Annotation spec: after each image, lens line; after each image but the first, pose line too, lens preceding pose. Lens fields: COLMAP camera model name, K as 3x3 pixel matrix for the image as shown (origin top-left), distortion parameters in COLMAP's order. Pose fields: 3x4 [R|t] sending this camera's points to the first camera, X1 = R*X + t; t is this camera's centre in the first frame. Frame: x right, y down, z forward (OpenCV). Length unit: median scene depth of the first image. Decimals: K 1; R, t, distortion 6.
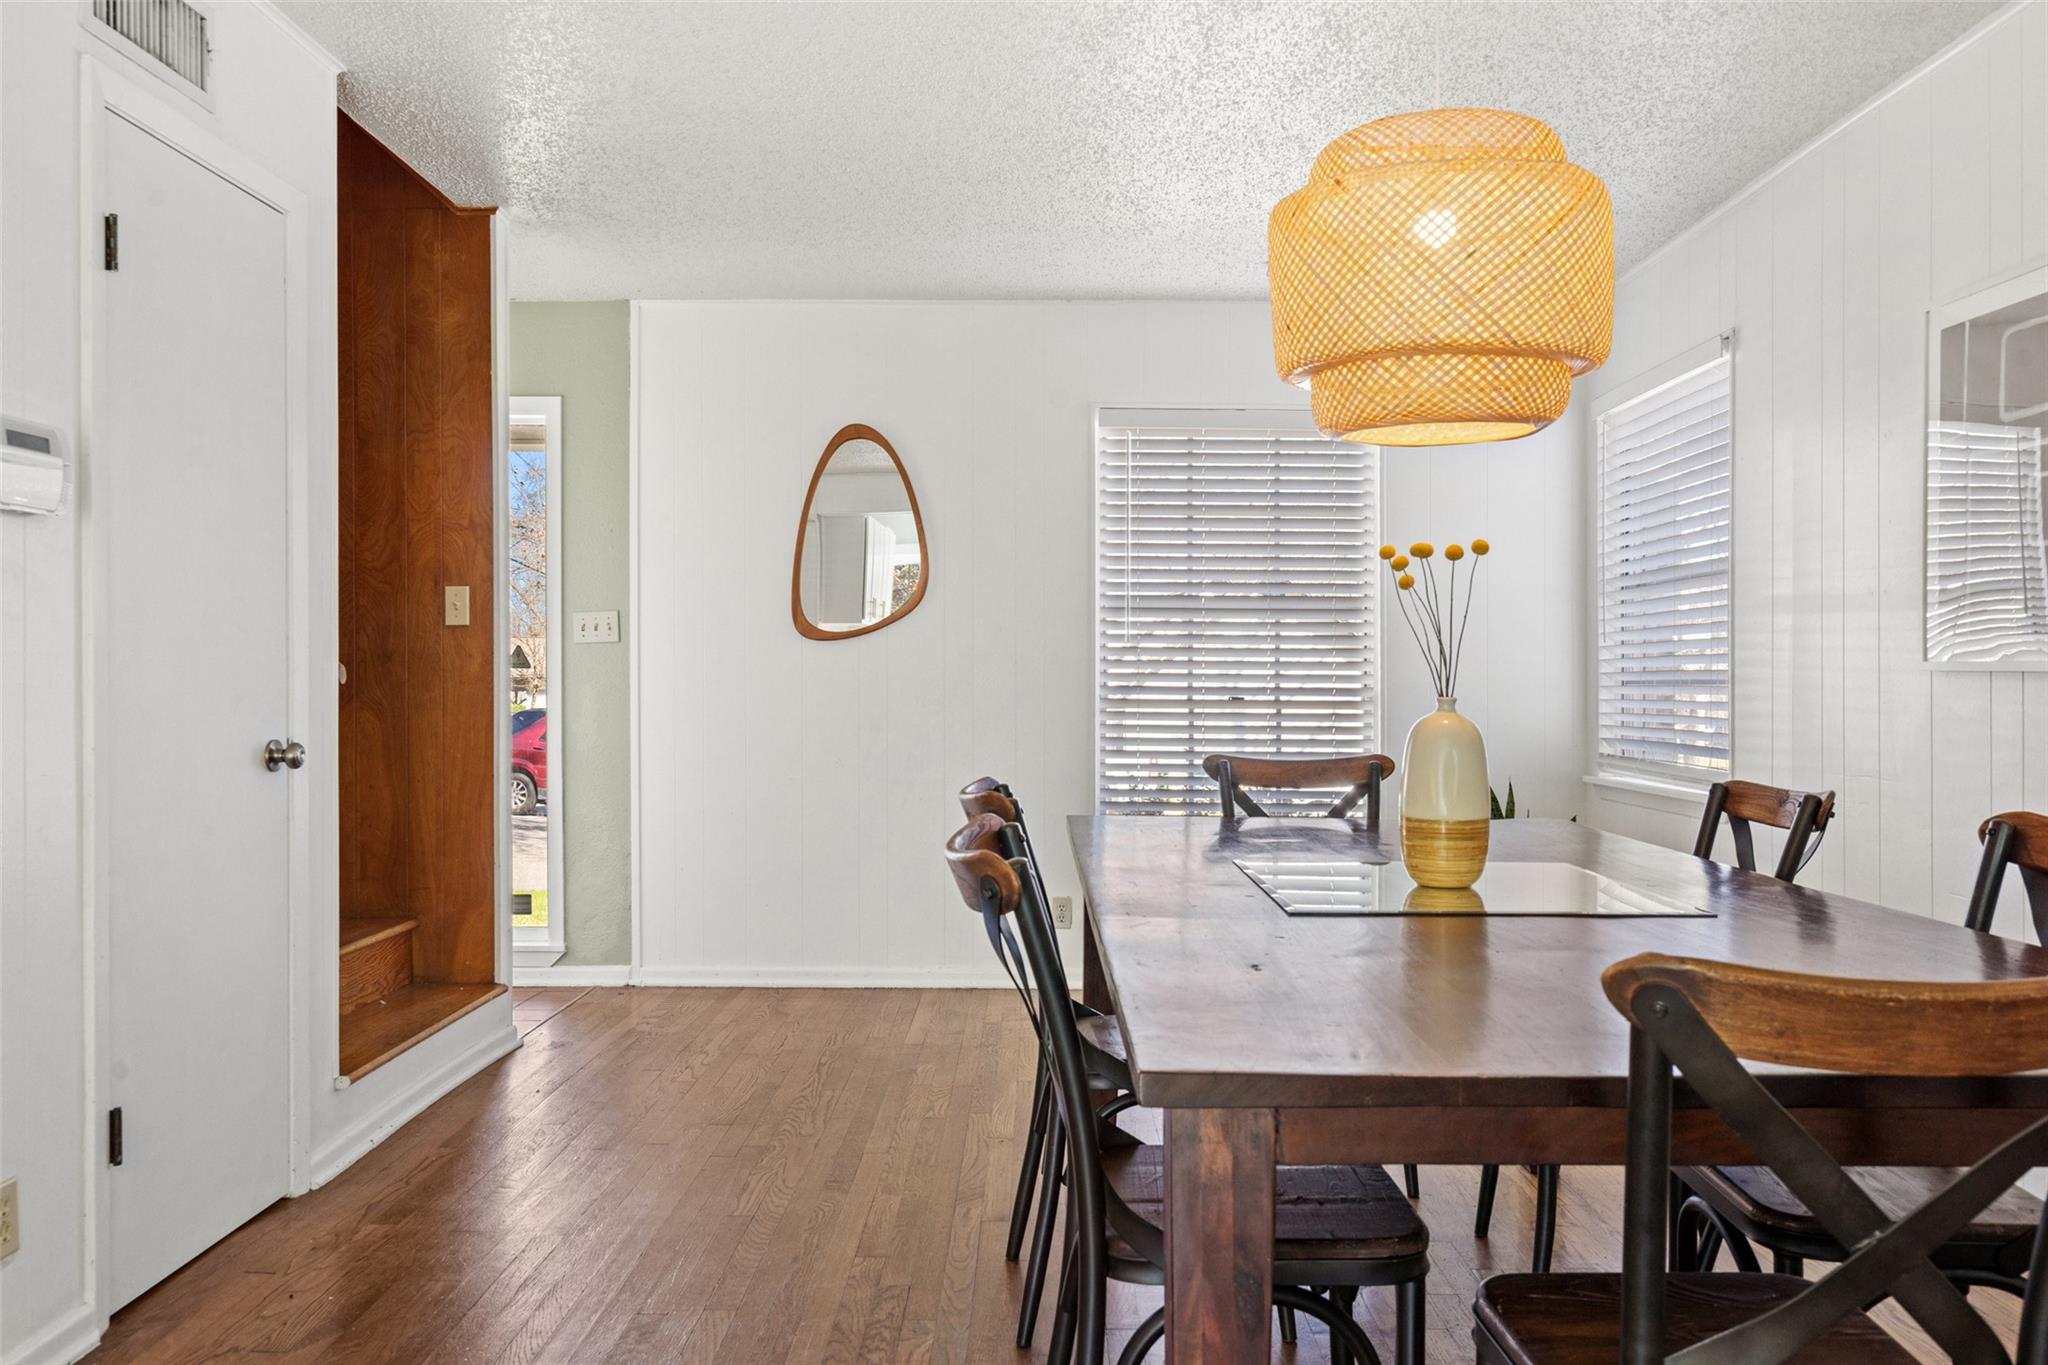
lens RADIAL K [[1527.7, 0, 1021.3], [0, 1527.7, 692.2], [0, 0, 1]] dist [-0.003444, 0.003792]
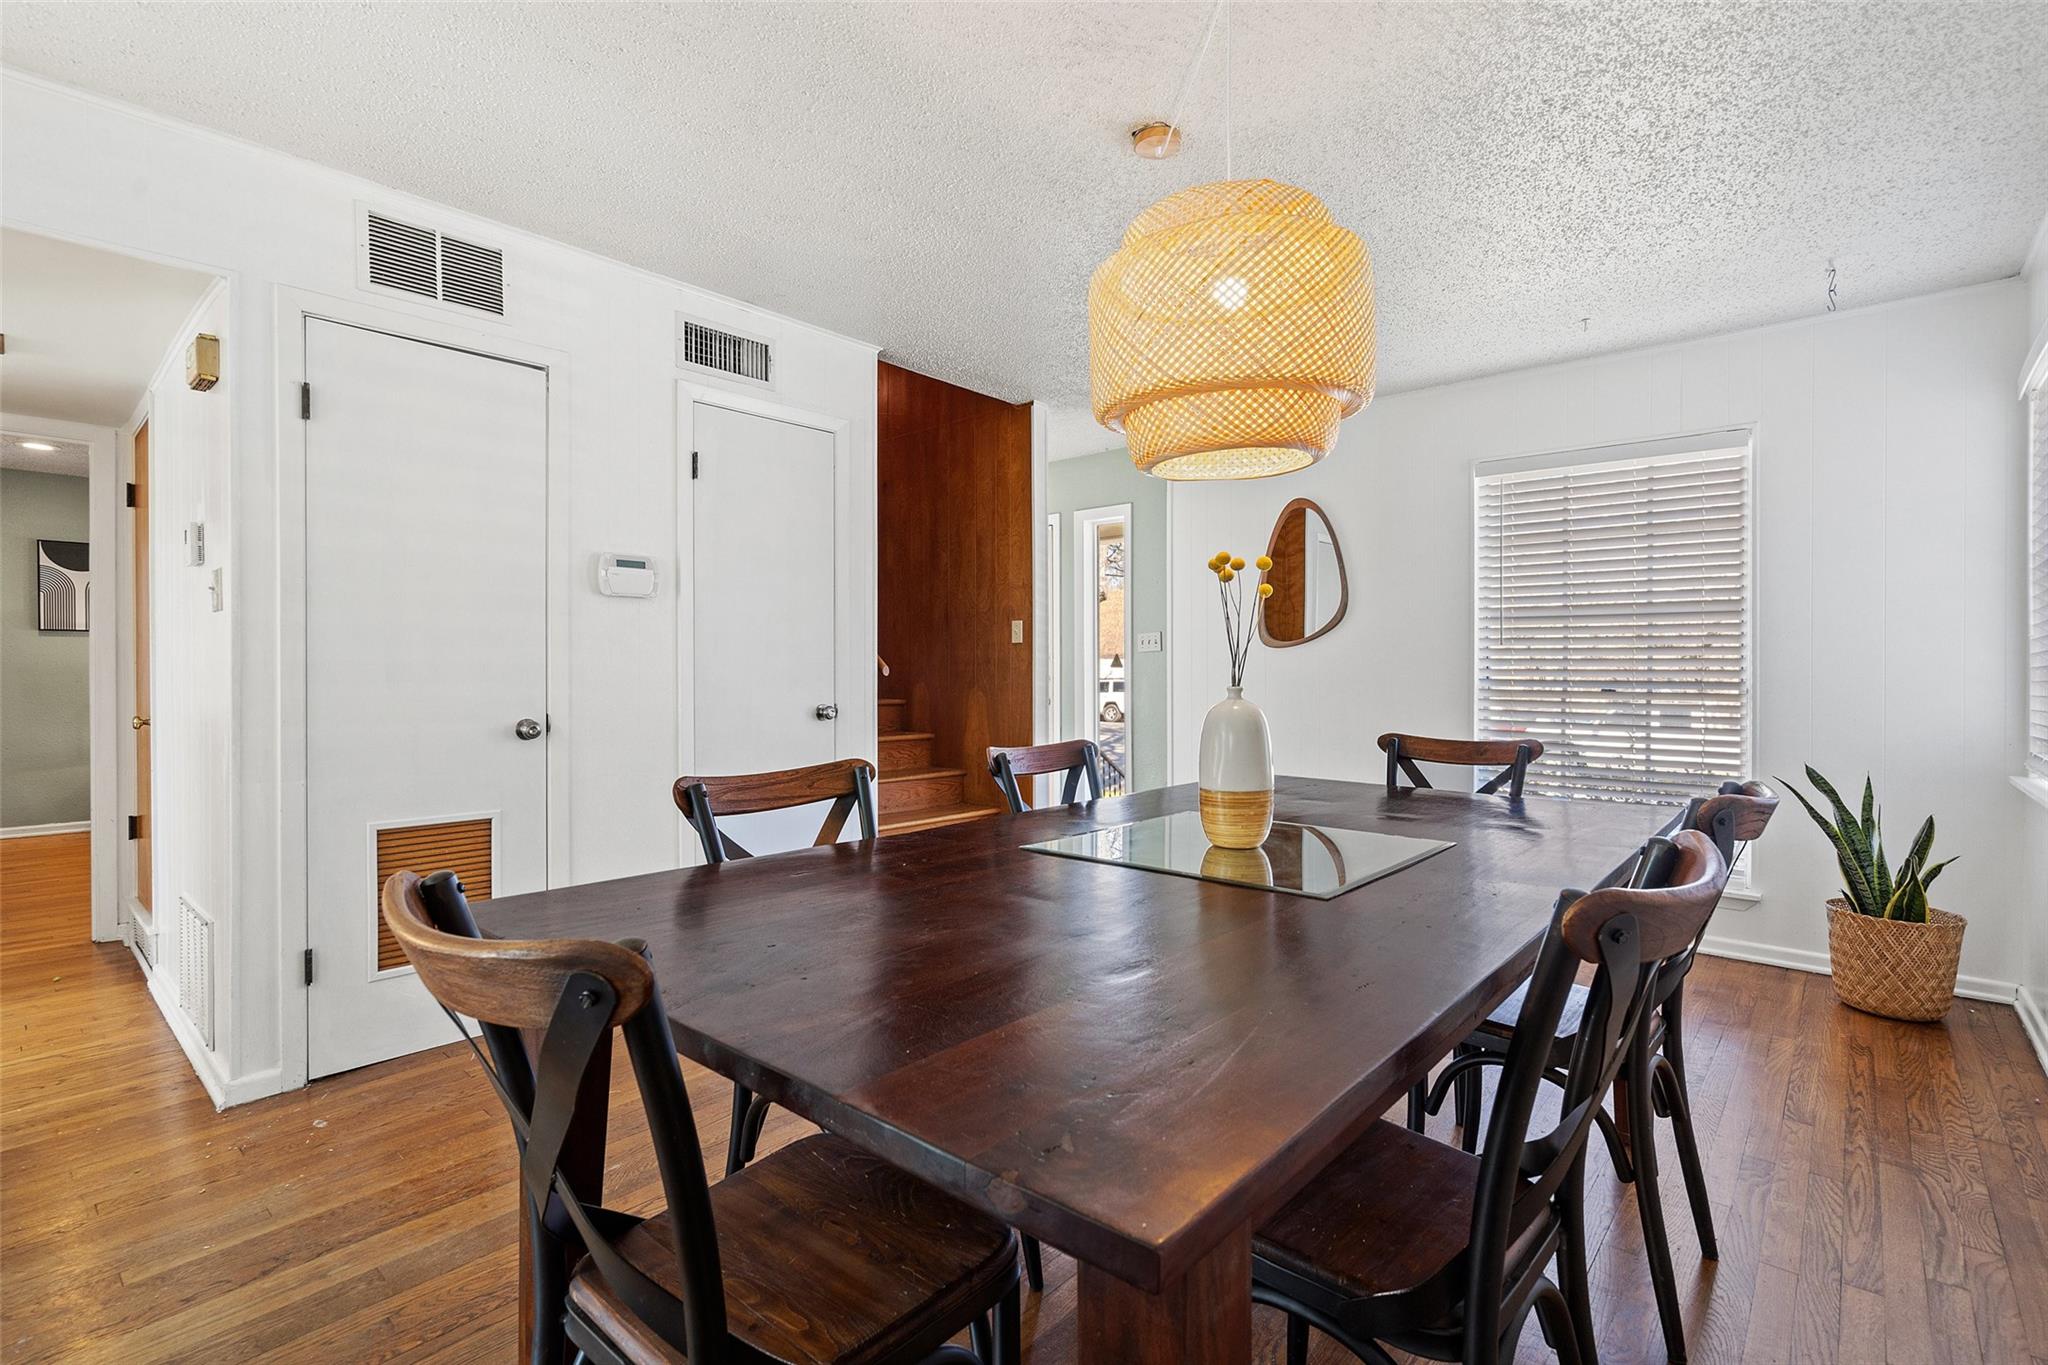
lens RADIAL K [[944.0, 0, 1020.0], [0, 944.0, 672.8], [0, 0, 1]] dist [-0.006839, 0.003243]
pose [[0.751354, -0.000118, -0.659899, 0.350032], [-0.007288, 0.999938, -0.008478, -0.000339], [0.659859, 0.011179, 0.751306, 0.188710]]
